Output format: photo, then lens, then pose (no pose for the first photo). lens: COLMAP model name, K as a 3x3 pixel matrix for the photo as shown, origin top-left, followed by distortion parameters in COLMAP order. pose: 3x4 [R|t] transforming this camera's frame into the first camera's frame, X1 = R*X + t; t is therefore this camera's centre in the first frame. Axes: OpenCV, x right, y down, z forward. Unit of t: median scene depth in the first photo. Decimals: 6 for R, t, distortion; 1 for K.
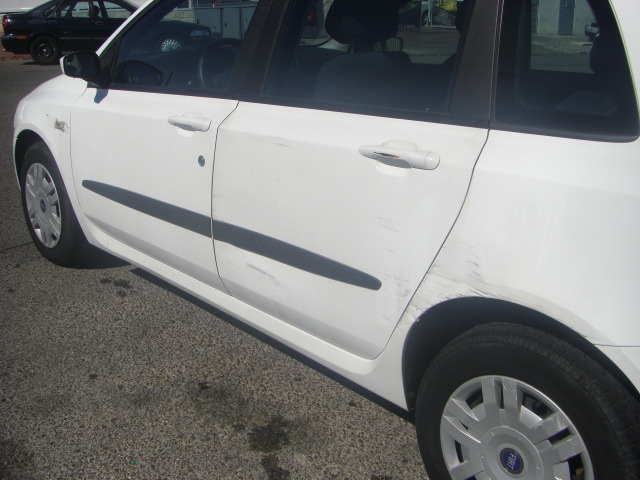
lens RADIAL K [[696.9, 0, 318.9], [0, 696.9, 233.6], [0, 0, 1]] dist [-0.142348, 0.000000]
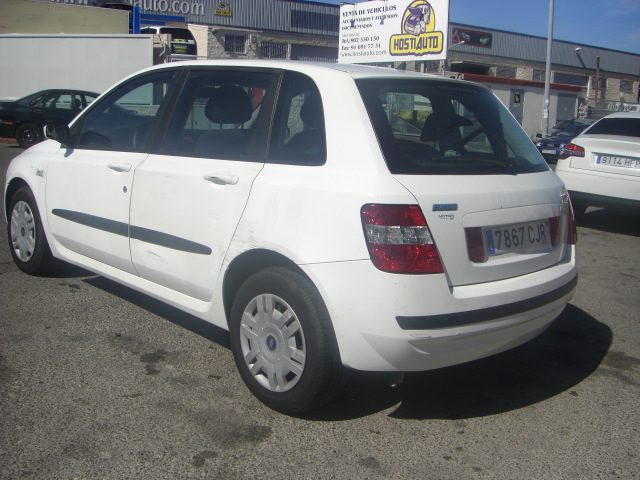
lens RADIAL K [[696.9, 0, 320.1], [0, 696.9, 243.6], [0, 0, 1]] dist [-0.142348, 0.000000]
pose [[0.998516, 0.040121, 0.036815, 0.236940], [-0.034847, 0.990350, -0.134133, 0.224225], [-0.041842, 0.132651, 0.990279, -0.618054]]
